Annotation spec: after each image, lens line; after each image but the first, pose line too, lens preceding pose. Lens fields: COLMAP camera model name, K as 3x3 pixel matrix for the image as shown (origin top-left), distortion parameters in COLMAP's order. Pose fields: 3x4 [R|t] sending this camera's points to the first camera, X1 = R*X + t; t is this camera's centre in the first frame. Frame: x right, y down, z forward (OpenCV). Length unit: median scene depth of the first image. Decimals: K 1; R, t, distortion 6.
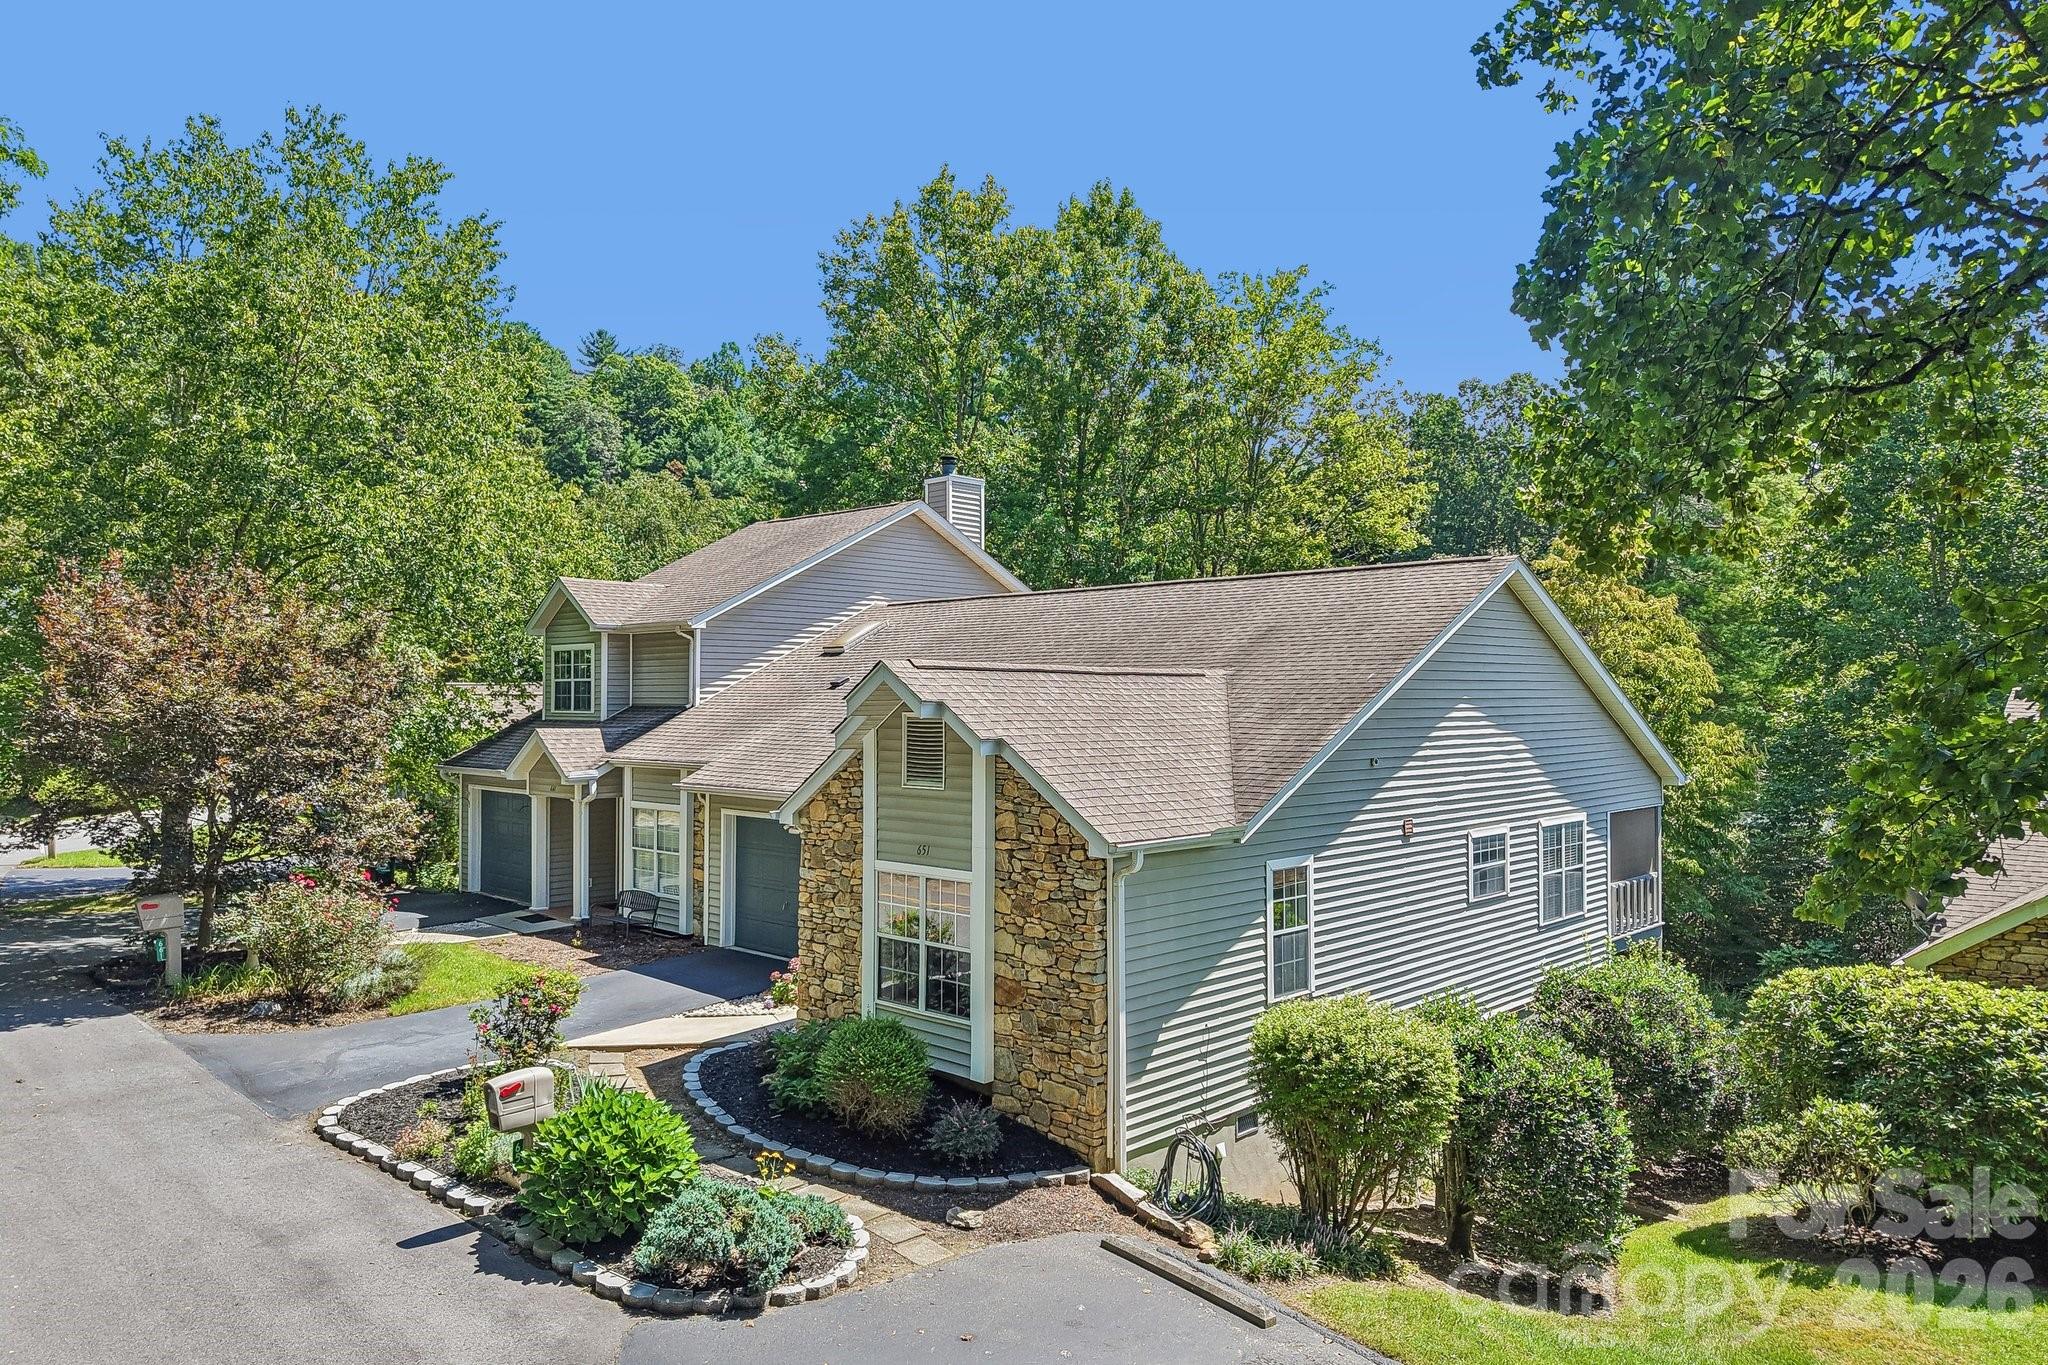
lens RADIAL K [[1365.6, 0, 1024.0], [0, 1365.6, 682.5], [0, 0, 1]] dist [0.033439, -0.030029]
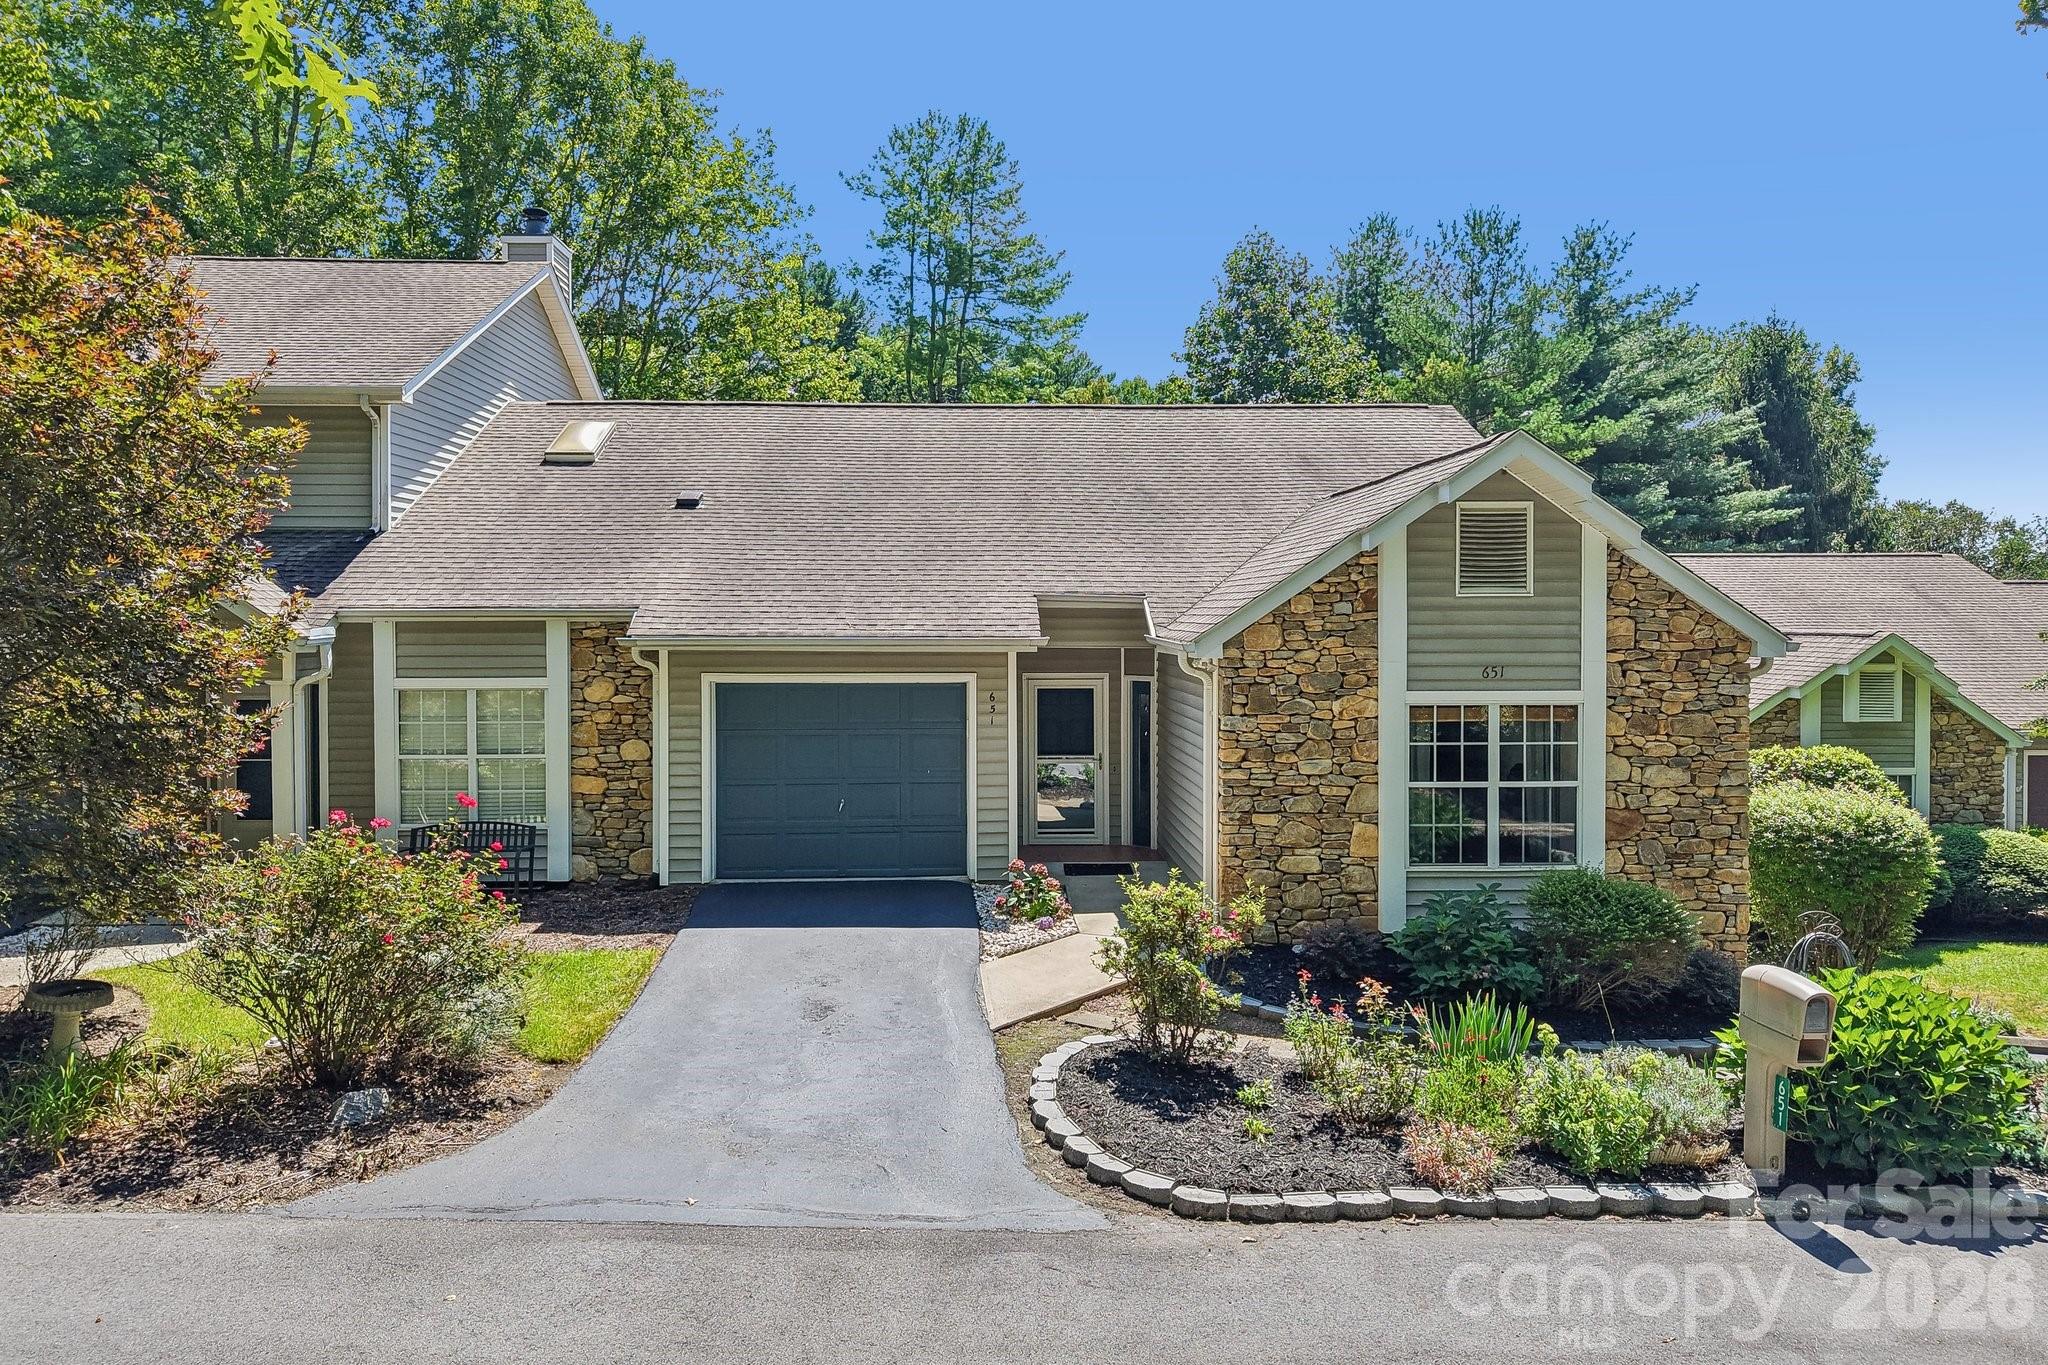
lens RADIAL K [[1365.6, 0, 1024.0], [0, 1365.6, 682.5], [0, 0, 1]] dist [0.033439, -0.030029]
pose [[0.691520, -0.037998, 0.721357, -0.905735], [-0.007463, 0.998186, 0.059734, 0.086983], [-0.722319, -0.046691, 0.689982, 0.675182]]
